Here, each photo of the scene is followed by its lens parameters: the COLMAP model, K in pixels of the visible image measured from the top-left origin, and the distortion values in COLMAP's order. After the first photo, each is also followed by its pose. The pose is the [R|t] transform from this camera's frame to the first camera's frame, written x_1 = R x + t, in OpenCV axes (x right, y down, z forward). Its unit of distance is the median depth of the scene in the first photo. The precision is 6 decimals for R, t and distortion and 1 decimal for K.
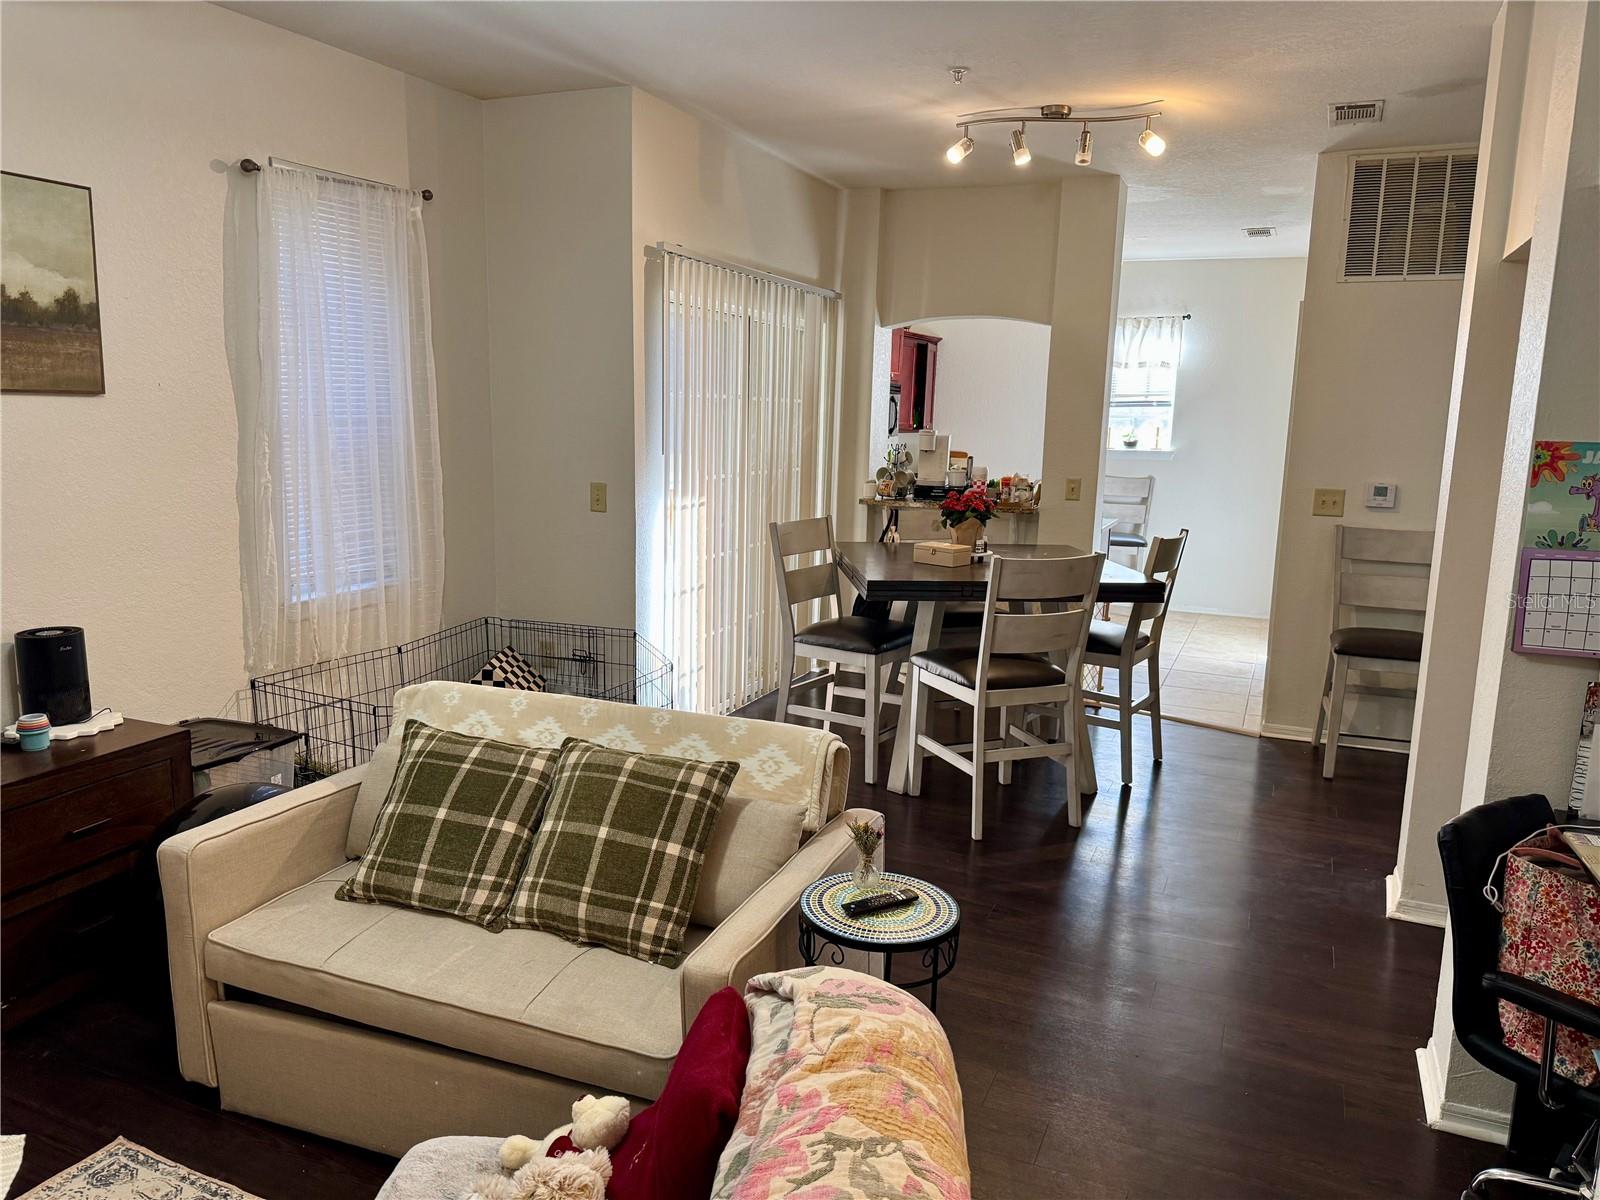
lens RADIAL K [[1119.4, 0, 806.2], [0, 1119.4, 596.9], [0, 0, 1]] dist [0.041431, -0.060790]
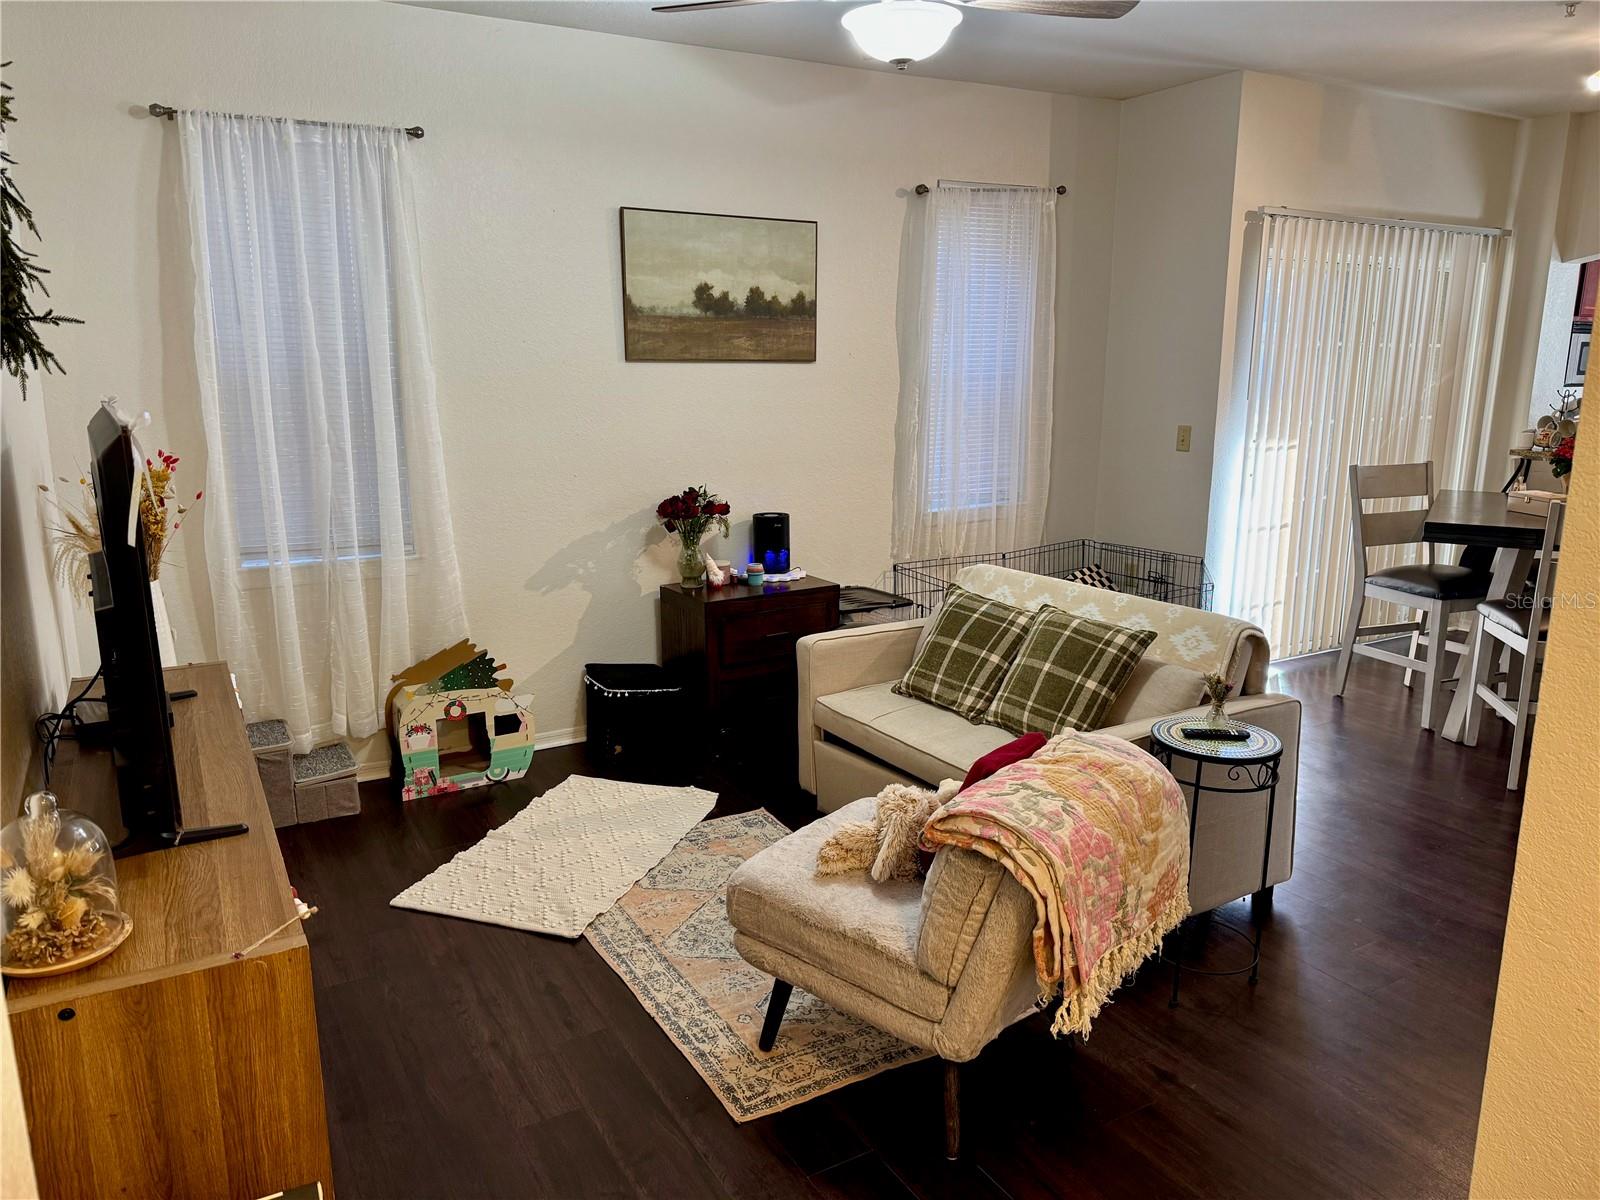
lens RADIAL K [[1118.9, 0, 805.8], [0, 1118.9, 601.6], [0, 0, 1]] dist [0.093718, -0.114244]
pose [[0.804708, 0.101786, -0.584879, 0.198447], [-0.078333, 0.994783, 0.065347, 0.030431], [0.588480, -0.006770, 0.808484, -0.161015]]
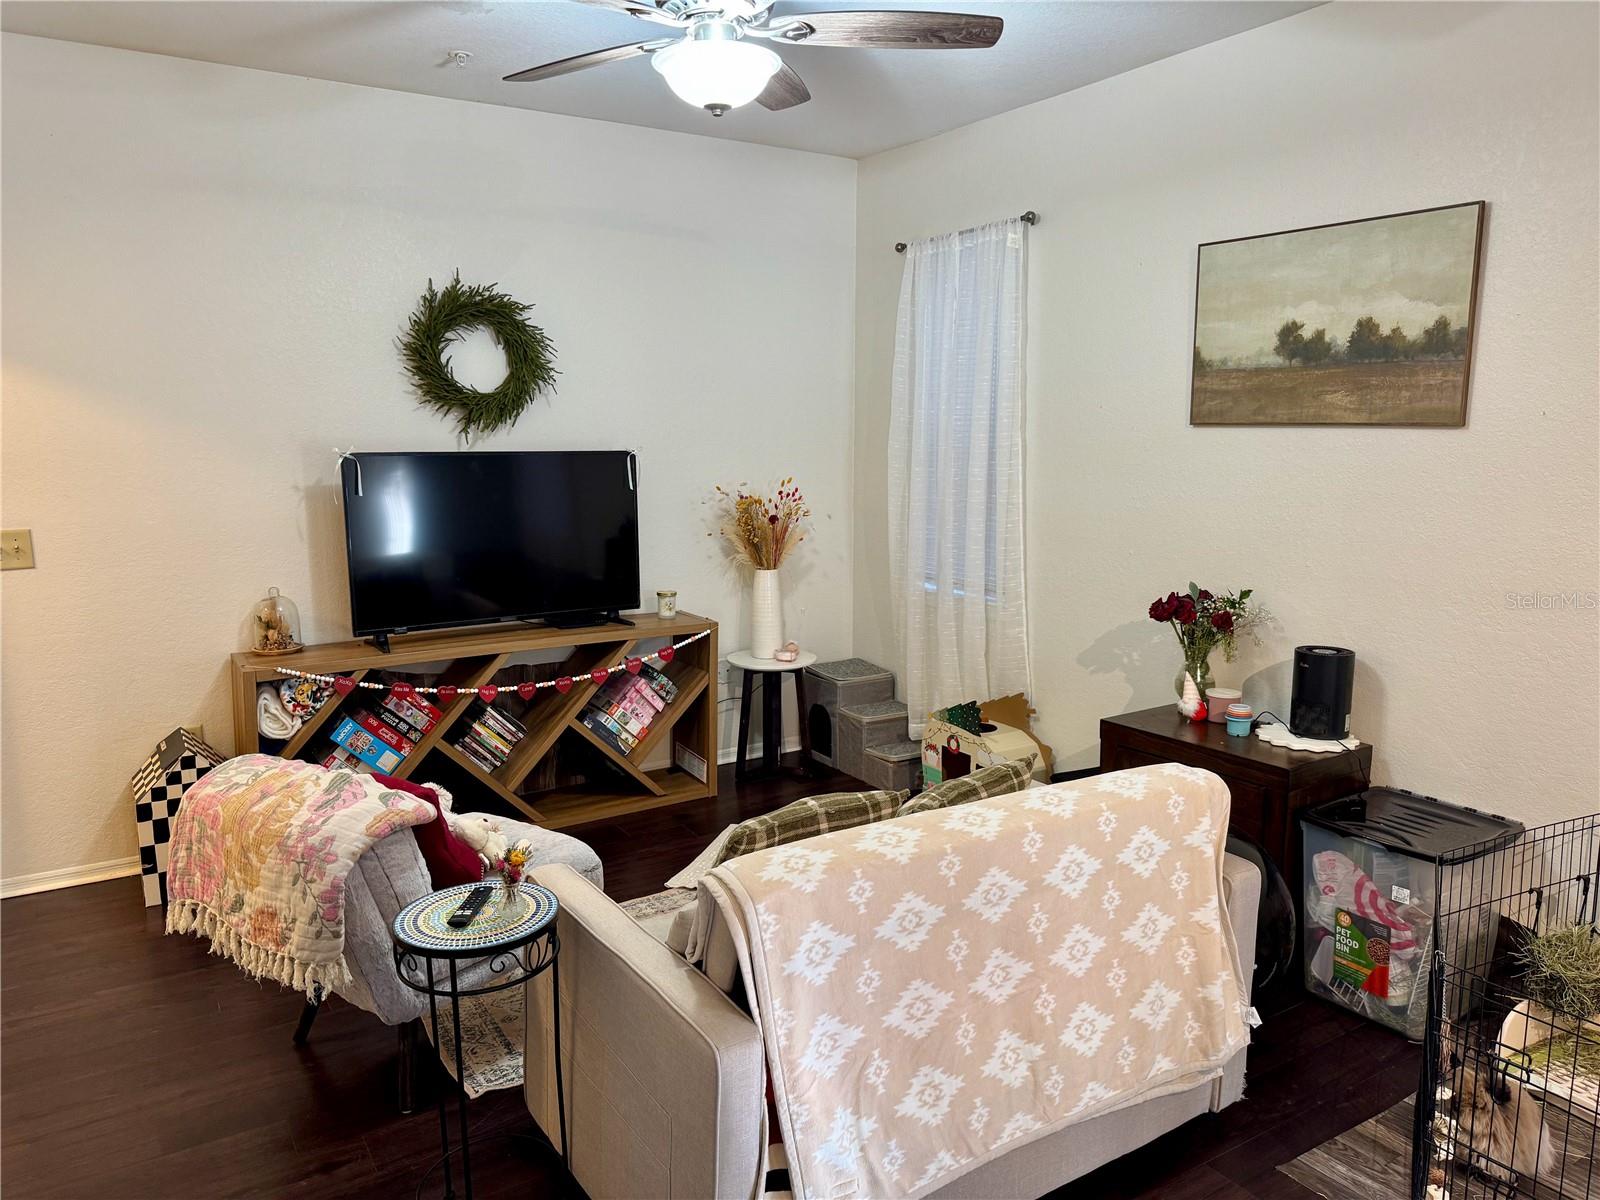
lens RADIAL K [[1114.3, 0, 810.8], [0, 1114.3, 608.3], [0, 0, 1]] dist [0.146205, -0.268513]
pose [[-0.547640, 0.104896, -0.830113, 0.321563], [-0.157073, 0.961584, 0.225133, -0.116023], [0.821839, 0.253680, -0.510125, 0.767224]]
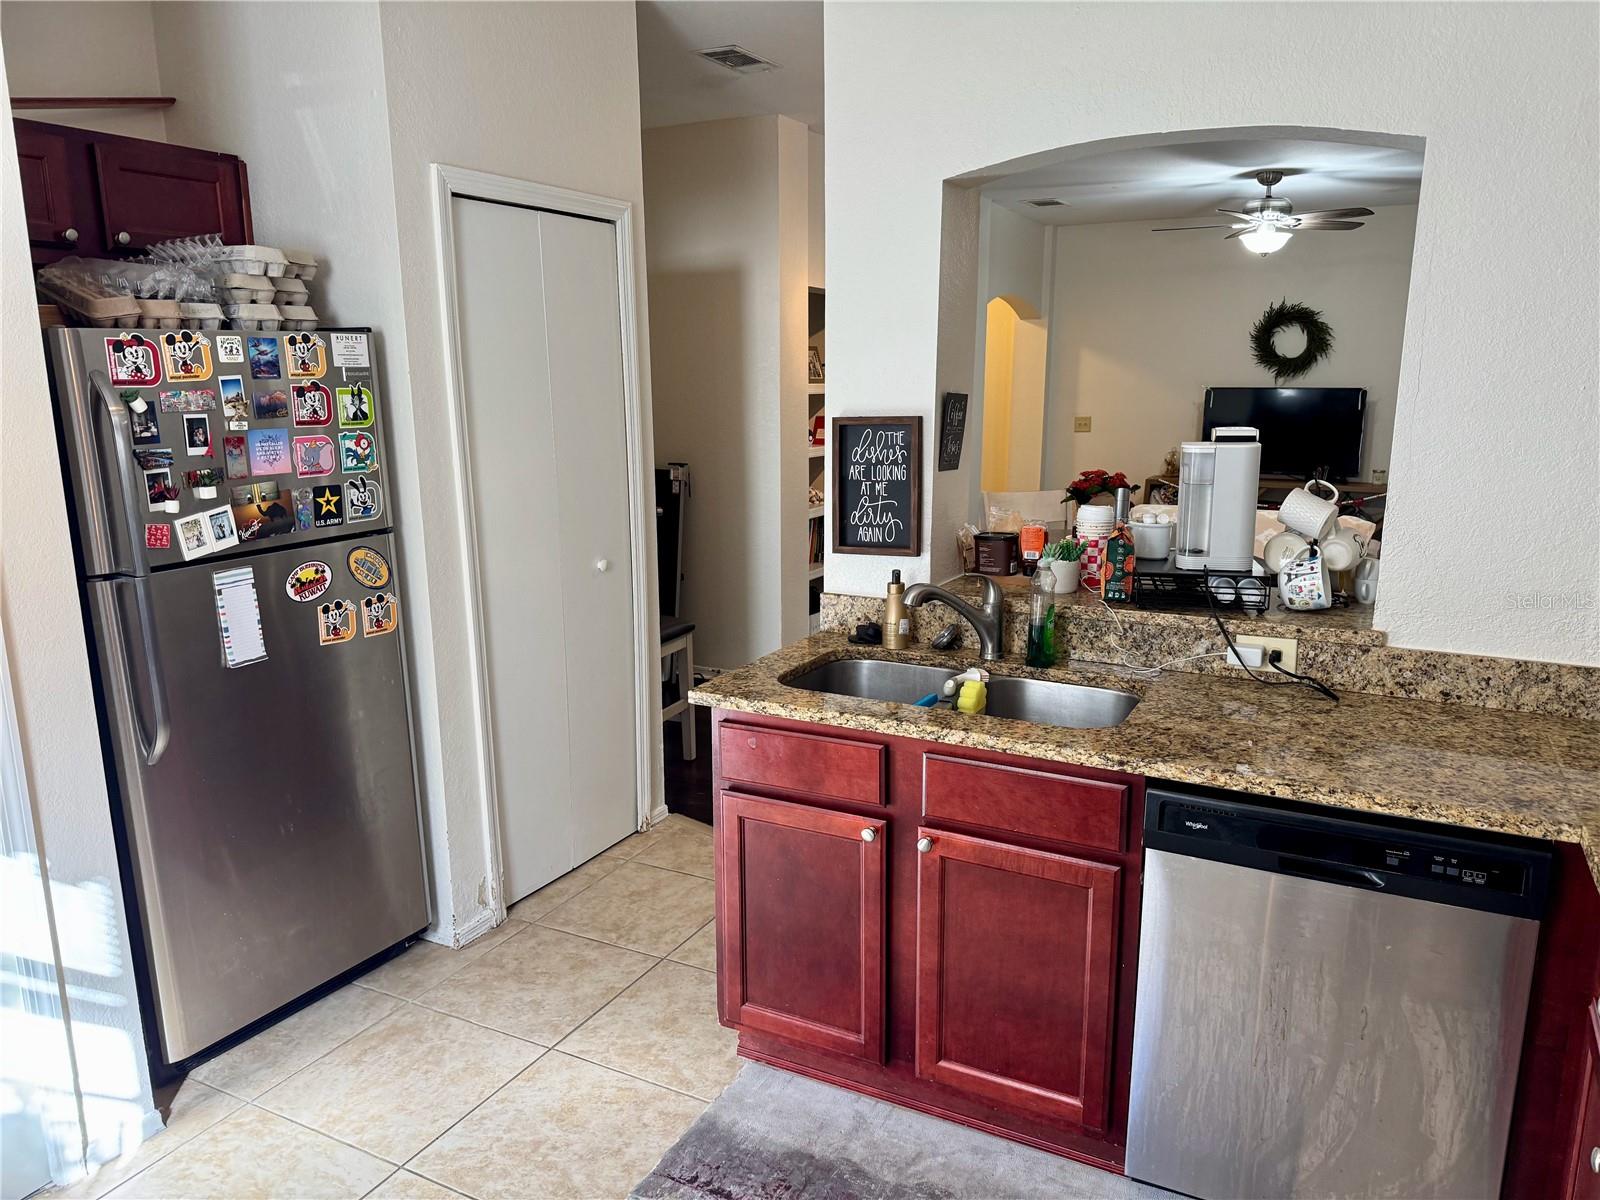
lens RADIAL K [[1114.8, 0, 791.0], [0, 1114.8, 611.2], [0, 0, 1]] dist [0.036224, -0.053496]
pose [[-0.997461, -0.040816, 0.058365, 0.365446], [-0.015957, 0.926733, 0.375381, -0.332173], [-0.069410, 0.373496, -0.925031, 1.964499]]
